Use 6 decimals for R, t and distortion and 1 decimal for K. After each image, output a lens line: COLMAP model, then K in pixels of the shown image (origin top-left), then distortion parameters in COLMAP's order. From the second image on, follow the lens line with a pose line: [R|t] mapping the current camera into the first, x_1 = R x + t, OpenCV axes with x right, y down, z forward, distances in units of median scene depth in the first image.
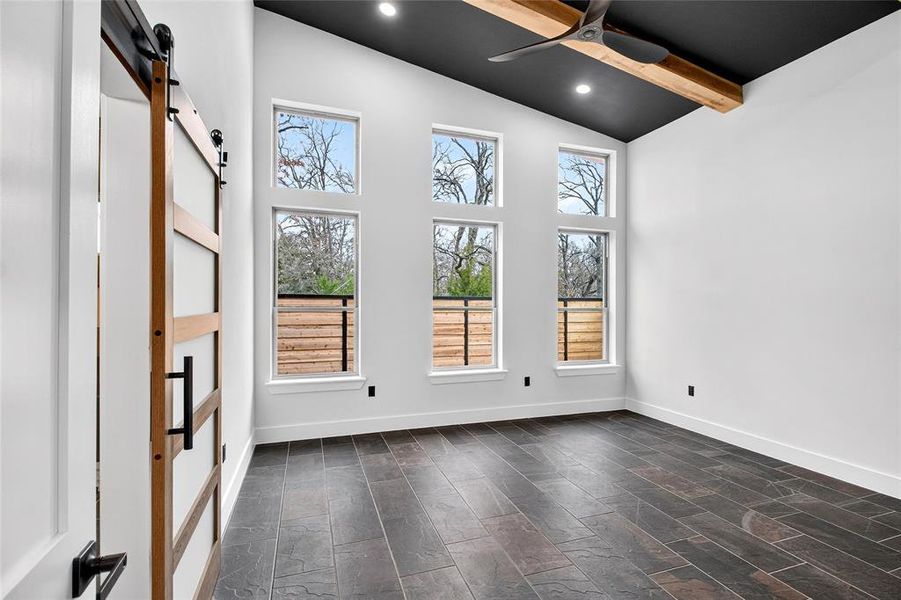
lens RADIAL K [[419.3, 0, 460.6], [0, 419.3, 292.5], [0, 0, 1]] dist [0.016577, -0.010380]
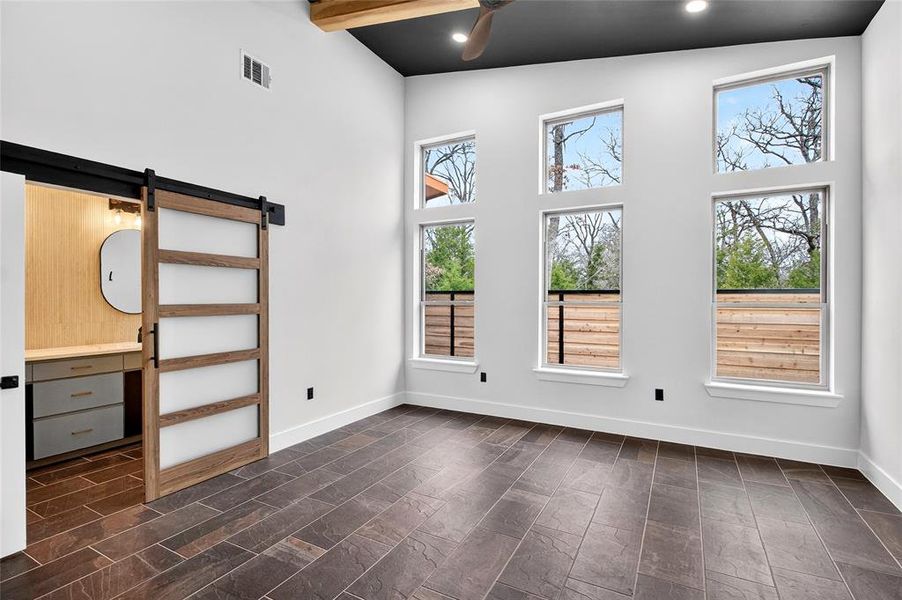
lens RADIAL K [[419.8, 0, 456.6], [0, 419.8, 285.0], [0, 0, 1]] dist [0.016577, -0.010380]
pose [[0.681877, -0.026365, -0.730991, 0.484261], [0.021399, 0.999641, -0.016094, 0.007070], [0.731153, -0.004668, 0.682197, 0.166498]]
